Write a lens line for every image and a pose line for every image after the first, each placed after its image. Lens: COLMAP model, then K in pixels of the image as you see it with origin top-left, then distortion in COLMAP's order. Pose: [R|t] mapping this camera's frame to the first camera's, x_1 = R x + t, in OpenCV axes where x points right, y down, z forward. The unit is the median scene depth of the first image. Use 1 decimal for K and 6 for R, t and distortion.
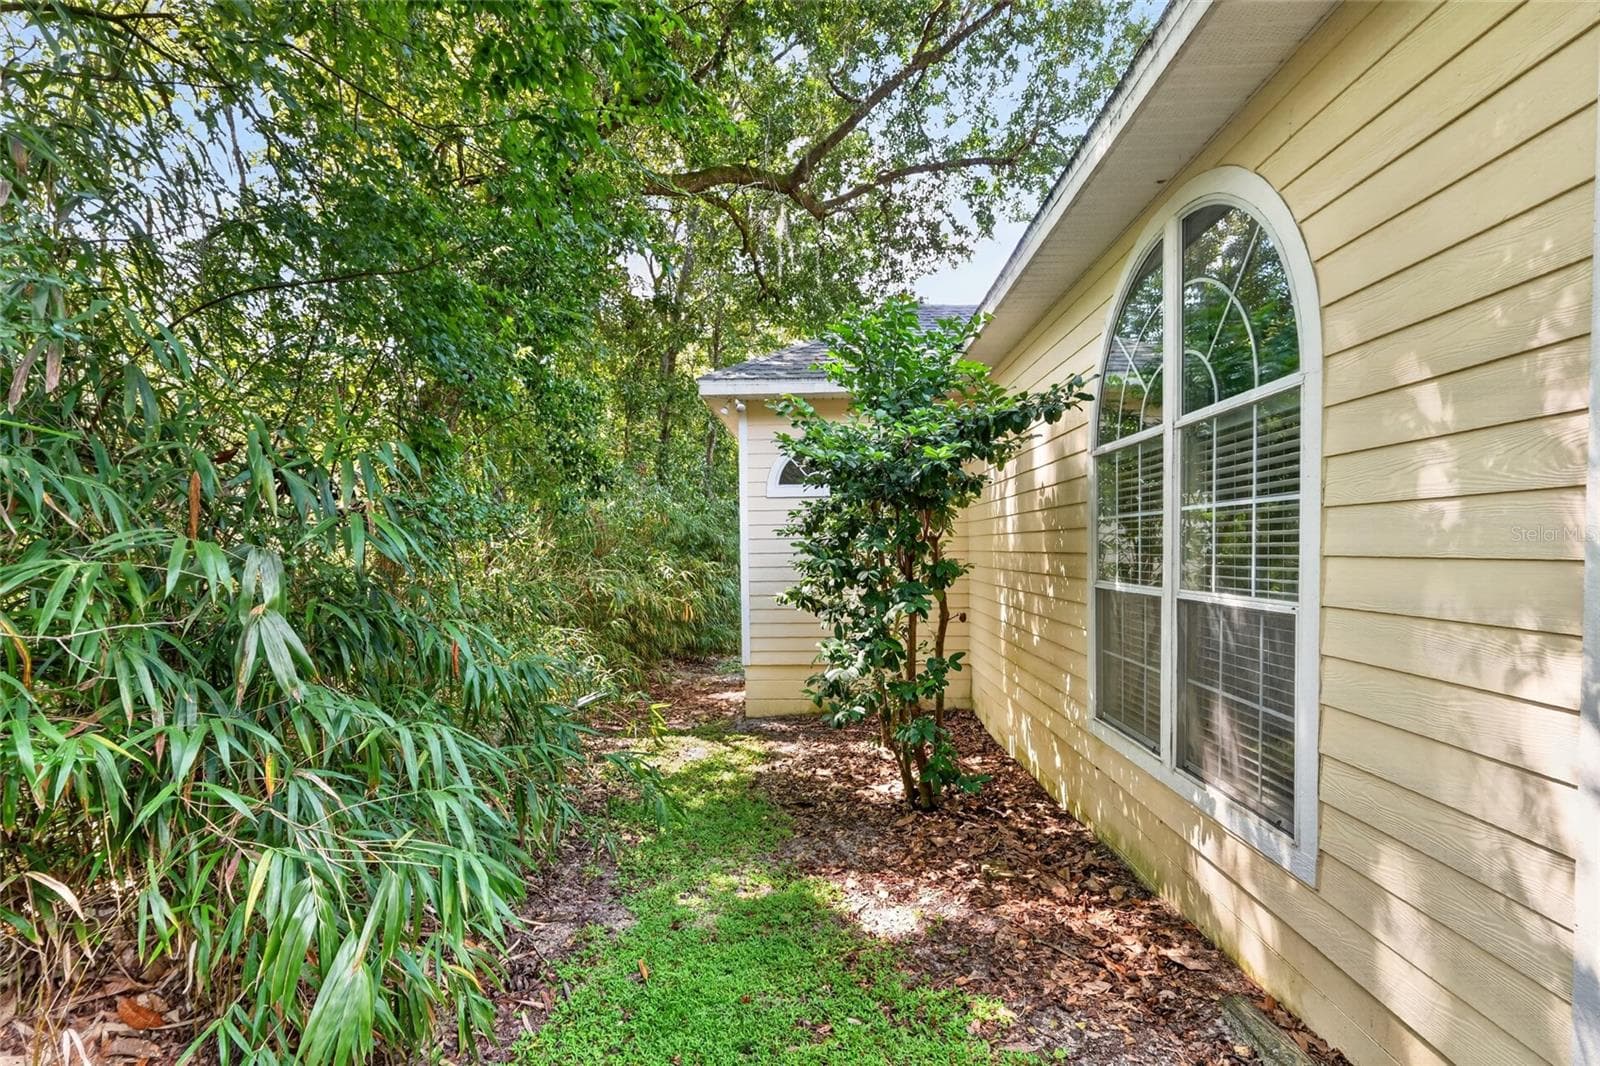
lens RADIAL K [[807.2, 0, 798.7], [0, 807.2, 584.5], [0, 0, 1]] dist [0.004406, 0.001470]
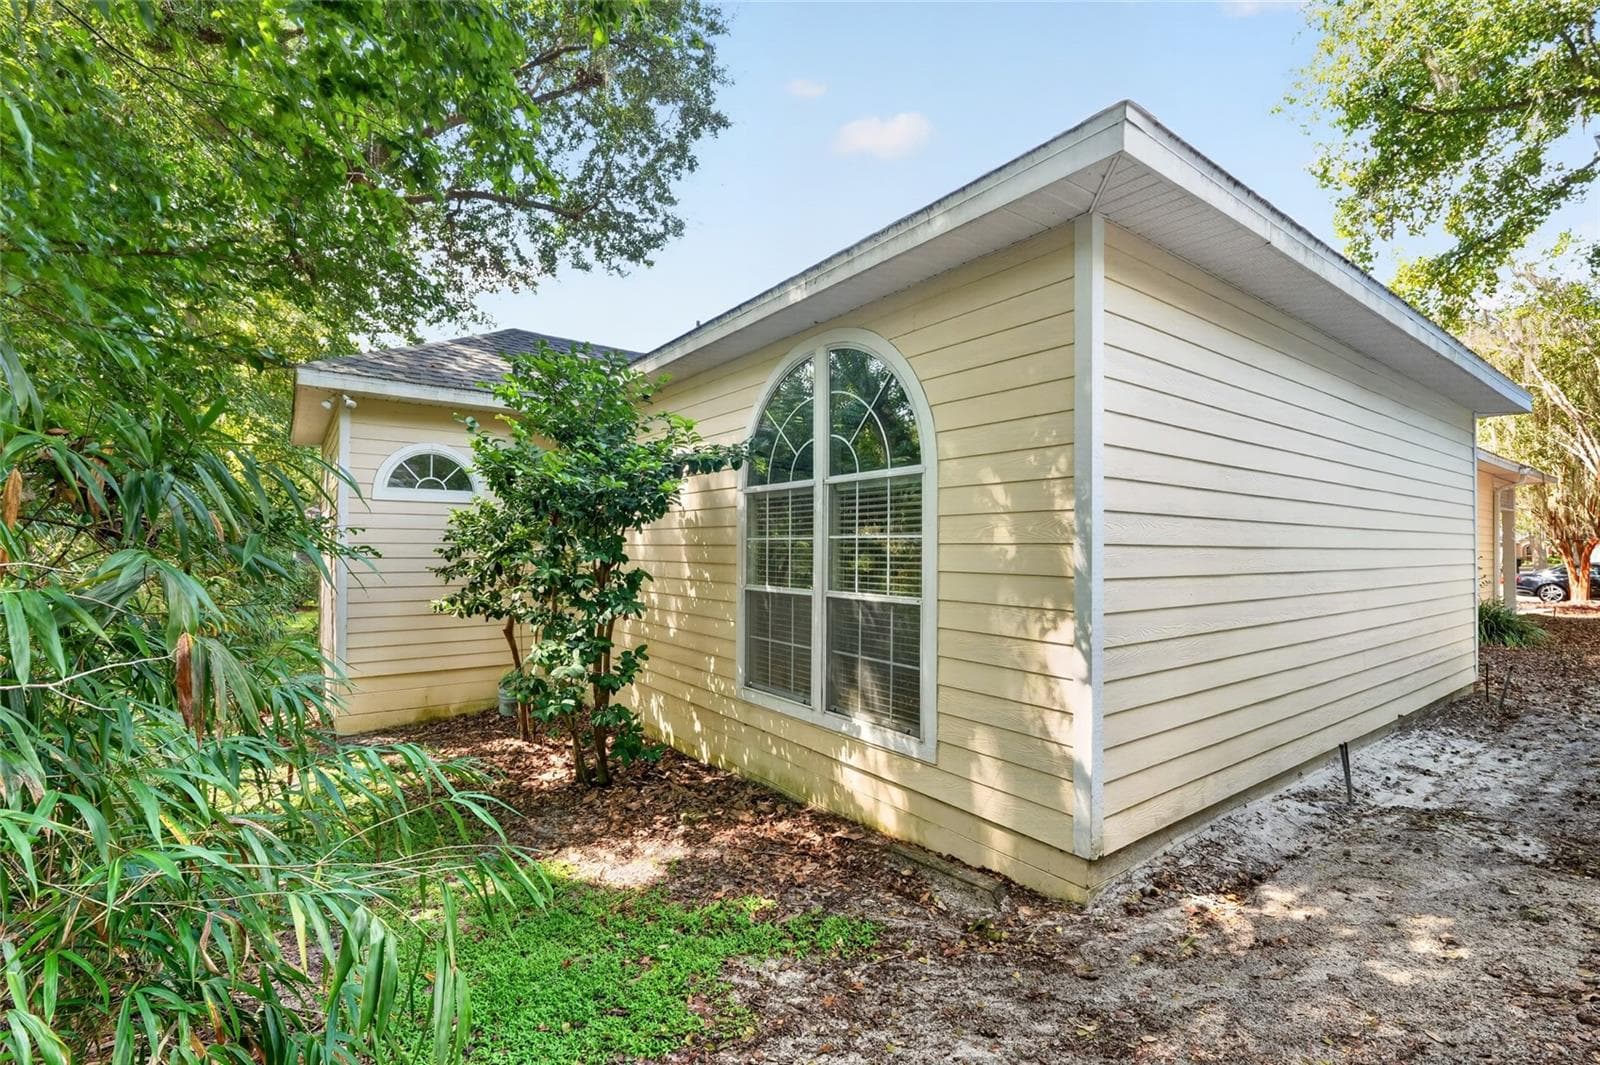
lens RADIAL K [[796.0, 0, 800.0], [0, 796.0, 532.5], [0, 0, 1]] dist [-0.003089, -0.000163]
pose [[0.741873, 0.027061, 0.669994, -0.539410], [0.012521, 0.998452, -0.054192, -0.021374], [-0.670423, 0.048592, 0.740386, -0.063920]]
